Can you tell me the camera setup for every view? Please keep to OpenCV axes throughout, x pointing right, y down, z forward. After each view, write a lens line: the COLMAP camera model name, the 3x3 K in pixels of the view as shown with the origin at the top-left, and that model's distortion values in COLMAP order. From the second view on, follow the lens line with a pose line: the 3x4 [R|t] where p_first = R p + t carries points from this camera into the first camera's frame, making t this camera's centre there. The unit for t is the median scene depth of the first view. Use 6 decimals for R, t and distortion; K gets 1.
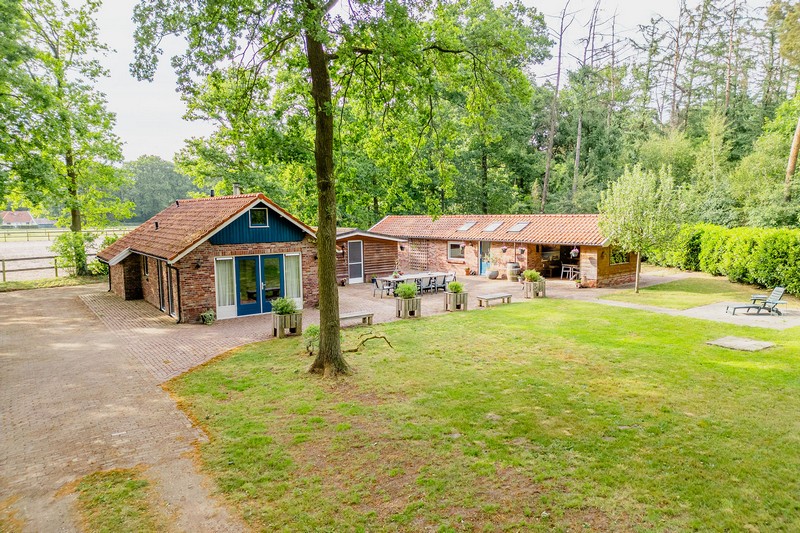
lens RADIAL K [[593.8, 0, 400.0], [0, 593.8, 266.5], [0, 0, 1]] dist [0.099485, -0.134927]
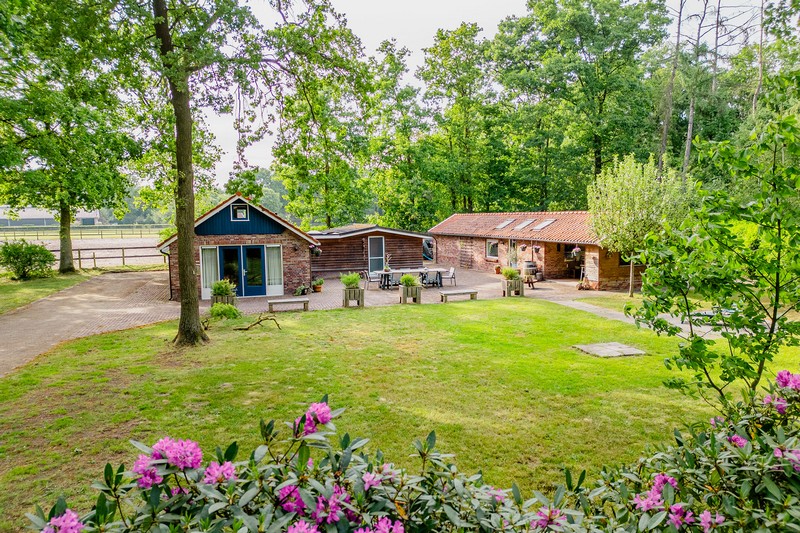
lens RADIAL K [[593.8, 0, 400.0], [0, 593.8, 266.5], [0, 0, 1]] dist [0.099485, -0.134927]
pose [[0.936023, 0.031423, -0.350534, 0.442303], [-0.033041, 0.999453, 0.001364, 0.009528], [0.350386, 0.010305, 0.936549, 0.035854]]
